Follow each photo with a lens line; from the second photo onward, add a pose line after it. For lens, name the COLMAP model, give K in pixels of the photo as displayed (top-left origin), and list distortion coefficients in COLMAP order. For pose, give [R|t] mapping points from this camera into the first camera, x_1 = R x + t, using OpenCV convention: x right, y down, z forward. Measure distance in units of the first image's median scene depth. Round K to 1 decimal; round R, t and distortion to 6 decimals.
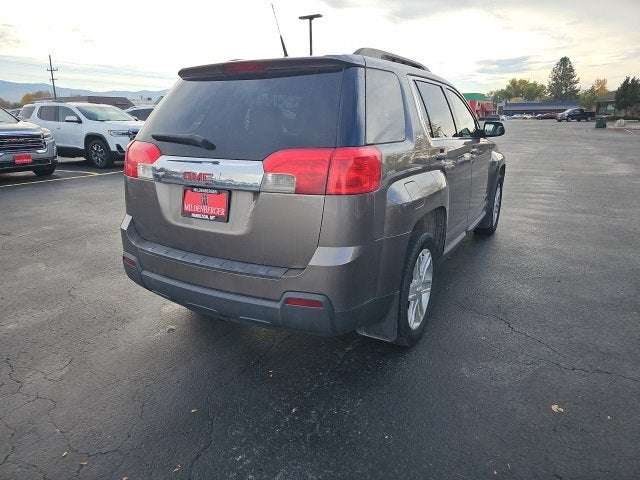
lens RADIAL K [[416.3, 0, 314.1], [0, 416.3, 240.3], [0, 0, 1]] dist [0.060648, -0.046039]
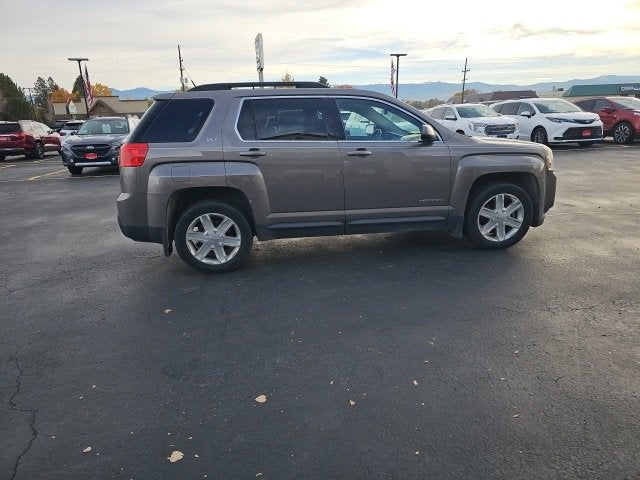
lens RADIAL K [[416.3, 0, 314.1], [0, 416.3, 240.3], [0, 0, 1]] dist [0.060648, -0.046039]
pose [[0.630983, 0.201471, -0.749180, 1.097824], [-0.190732, 0.976337, 0.101918, -0.070334], [0.751986, 0.078584, 0.654479, 0.184396]]
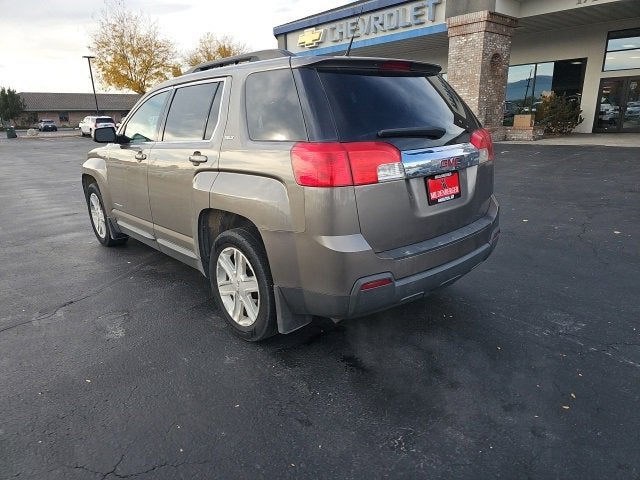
lens RADIAL K [[417.4, 0, 319.0], [0, 417.4, 241.9], [0, 0, 1]] dist [0.063165, -0.049661]
pose [[0.300163, -0.278134, 0.912438, -0.793614], [0.297172, 0.936209, 0.187620, -0.144944], [-0.906417, 0.214835, 0.363669, 0.516197]]
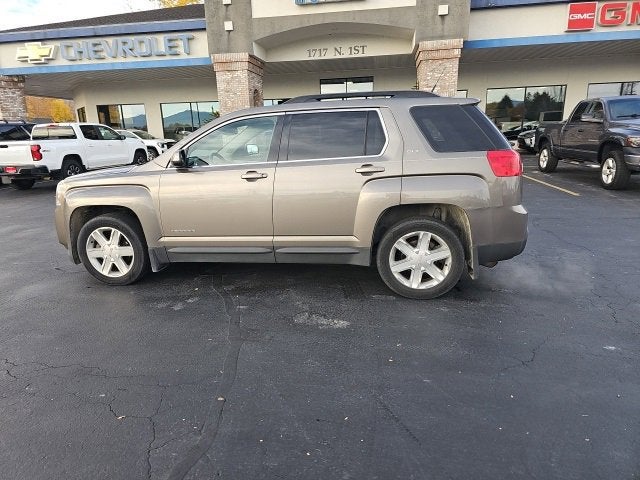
lens RADIAL K [[416.4, 0, 311.4], [0, 416.4, 242.4], [0, 0, 1]] dist [0.062762, -0.049645]
pose [[-0.344239, -0.221753, 0.912318, -0.982928], [0.295123, 0.896896, 0.329362, -0.399860], [-0.891292, 0.382626, -0.243302, 1.327981]]
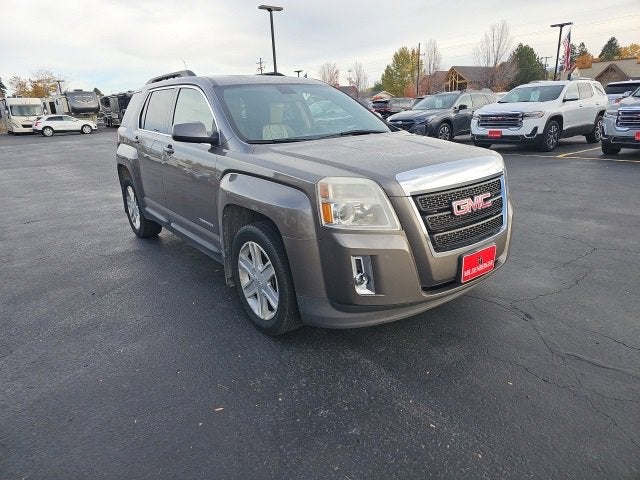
lens RADIAL K [[419.2, 0, 318.1], [0, 419.2, 236.2], [0, 0, 1]] dist [0.061723, -0.050366]
pose [[-0.376637, 0.292501, -0.878970, 1.104060], [-0.220284, 0.893345, 0.391676, -0.465879], [0.899789, 0.341143, -0.272033, 1.544761]]
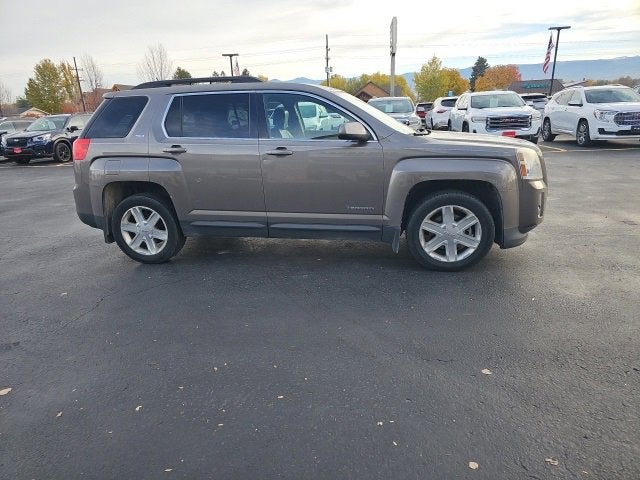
lens RADIAL K [[418.0, 0, 314.3], [0, 418.0, 242.5], [0, 0, 1]] dist [0.060992, -0.046467]
pose [[0.338298, 0.271712, -0.900959, 1.305942], [-0.226982, 0.952701, 0.202087, -0.212390], [0.913254, 0.136136, 0.383971, 0.658494]]
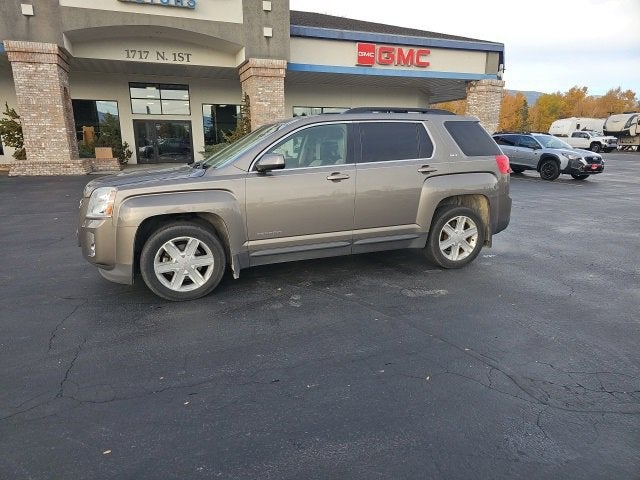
lens RADIAL K [[416.4, 0, 311.4], [0, 416.4, 242.4], [0, 0, 1]] dist [0.062762, -0.049645]
pose [[-0.767447, -0.144192, 0.624686, -0.663488], [0.189055, 0.880152, 0.435420, -0.588308], [-0.612603, 0.452262, -0.648210, 1.959469]]
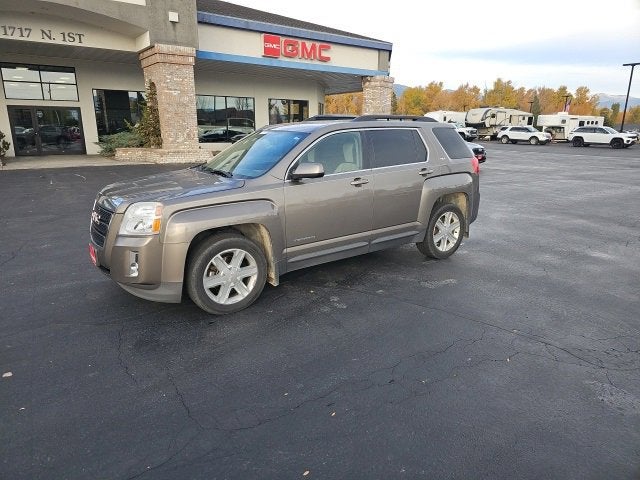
lens RADIAL K [[415.0, 0, 309.0], [0, 415.0, 237.5], [0, 0, 1]] dist [0.062002, -0.045760]
pose [[-0.908237, -0.104285, 0.405253, -0.375781], [0.120570, 0.862160, 0.492080, -0.700887], [-0.400709, 0.495786, -0.770472, 2.151428]]
